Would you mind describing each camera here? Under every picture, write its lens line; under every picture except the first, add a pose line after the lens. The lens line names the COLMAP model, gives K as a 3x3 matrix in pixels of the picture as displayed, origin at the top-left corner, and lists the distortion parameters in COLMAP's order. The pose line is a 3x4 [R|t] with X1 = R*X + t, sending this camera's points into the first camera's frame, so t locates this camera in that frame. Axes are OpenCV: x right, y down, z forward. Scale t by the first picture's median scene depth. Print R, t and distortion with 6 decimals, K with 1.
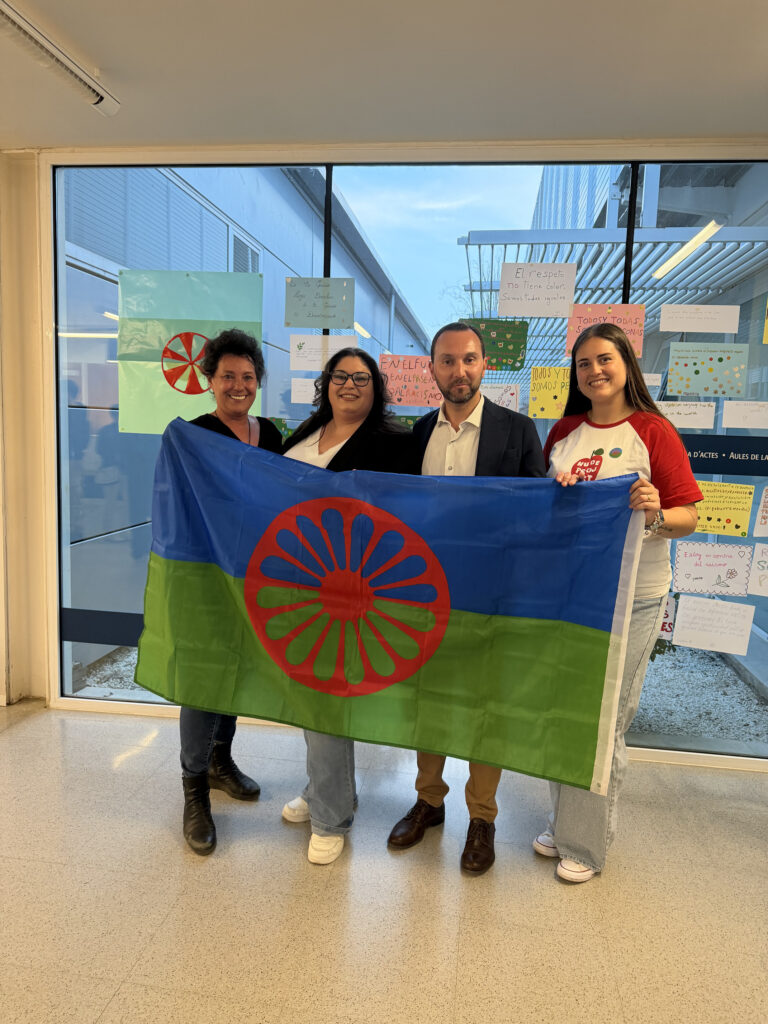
lens RADIAL K [[718.9, 0, 388.4], [0, 718.9, 510.1], [0, 0, 1]] dist [0.032978, -0.040083]
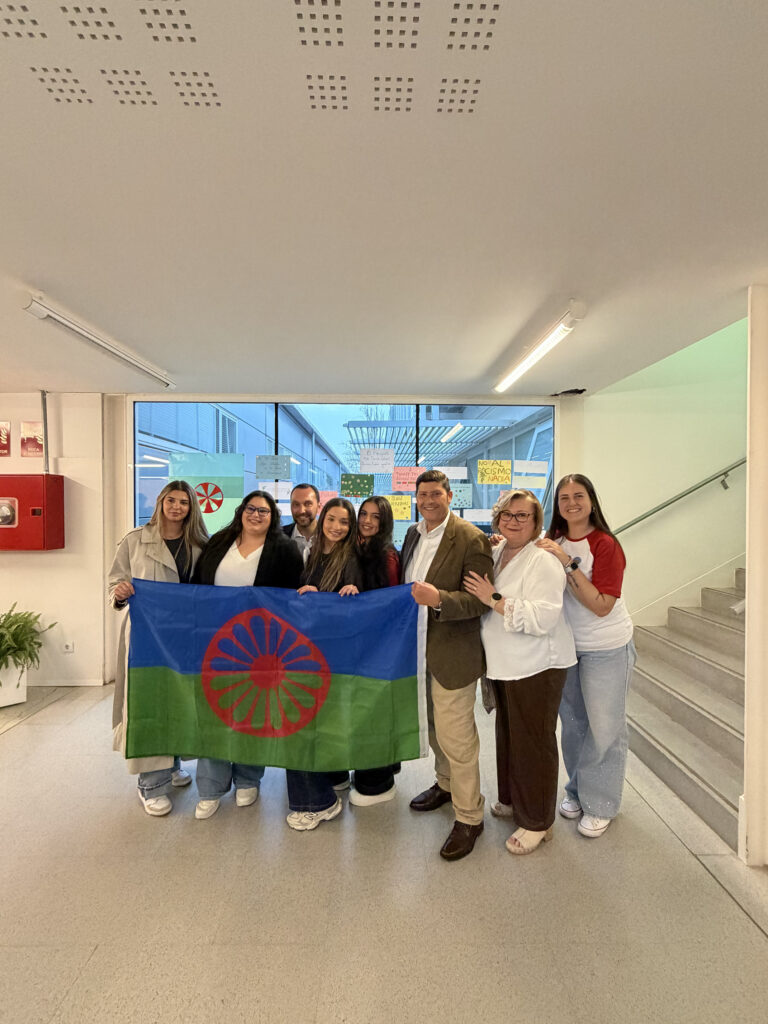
lens RADIAL K [[442.5, 0, 384.0], [0, 442.5, 512.0], [0, 0, 1]] dist [0.000338, 0.000869]
pose [[0.987837, -0.035017, 0.151496, 0.020302], [0.048771, 0.994922, -0.088048, -0.034093], [-0.147643, 0.094365, 0.984529, -0.267511]]
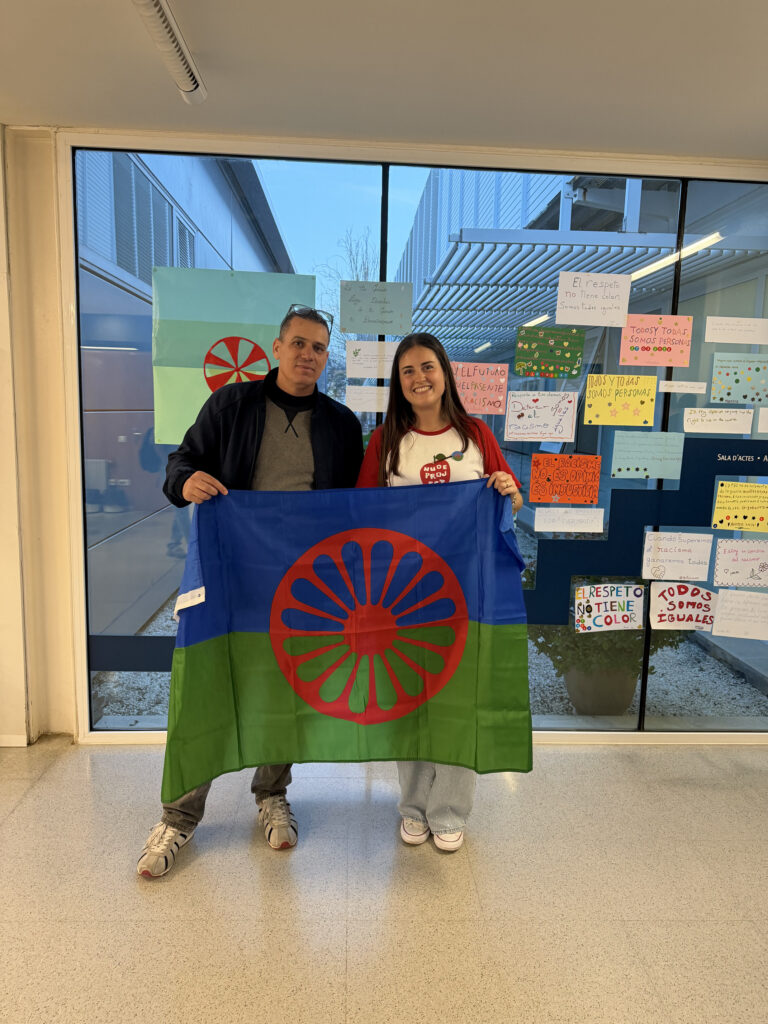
lens RADIAL K [[719.4, 0, 387.0], [0, 719.4, 514.6], [0, 0, 1]] dist [0.026666, -0.032938]
pose [[0.982833, -0.034711, 0.181204, -0.260312], [0.028553, 0.998926, 0.036479, -0.044119], [-0.182276, -0.030679, 0.982769, 0.037477]]
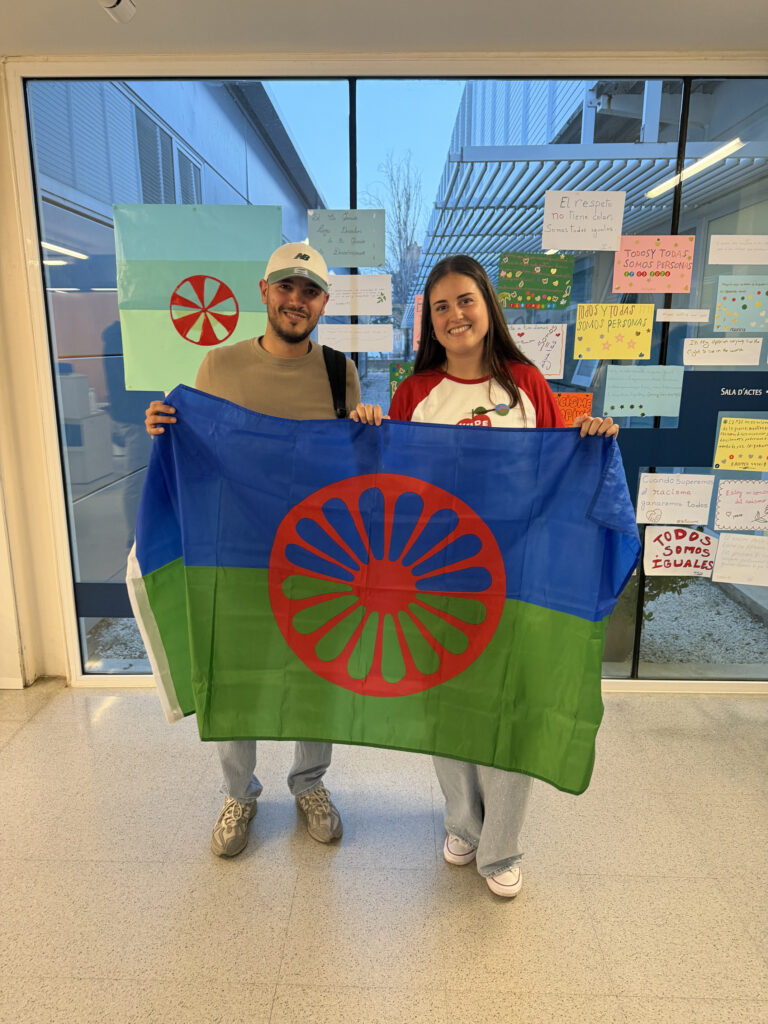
lens RADIAL K [[722.8, 0, 379.5], [0, 722.8, 517.3], [0, 0, 1]] dist [0.003935, -0.005616]
pose [[0.993177, -0.058993, 0.100591, -0.163165], [0.046268, 0.991148, 0.124441, -0.049962], [-0.107041, -0.118938, 0.987115, 0.053310]]
